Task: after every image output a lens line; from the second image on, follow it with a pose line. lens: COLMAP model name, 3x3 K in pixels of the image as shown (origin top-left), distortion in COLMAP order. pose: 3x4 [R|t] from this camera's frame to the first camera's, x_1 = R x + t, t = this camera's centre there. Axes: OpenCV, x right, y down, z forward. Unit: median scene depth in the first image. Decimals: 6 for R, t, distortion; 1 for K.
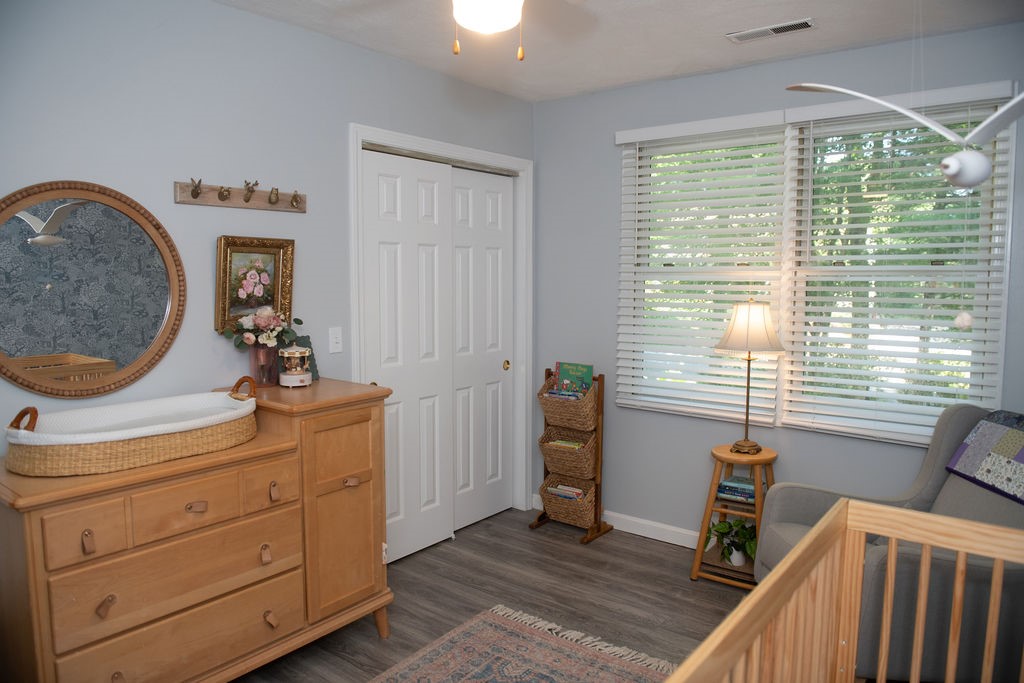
lens RADIAL K [[696.7, 0, 512.3], [0, 696.7, 338.3], [0, 0, 1]] dist [-0.052703, 0.001452]
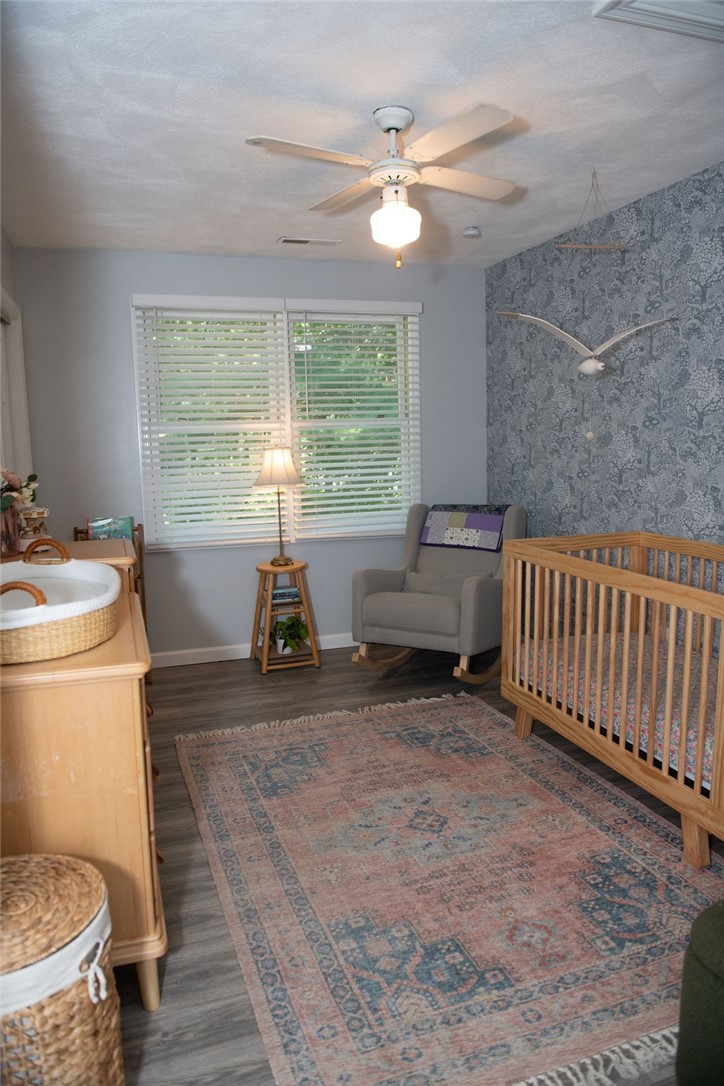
lens RADIAL K [[738.9, 0, 360.9], [0, 738.9, 544.8], [0, 0, 1]] dist [-0.052703, 0.001452]
pose [[0.554237, -0.134476, 0.821424, -0.719661], [0.096564, 0.990587, 0.097015, 0.008022], [-0.826739, 0.025550, 0.562005, 0.109165]]
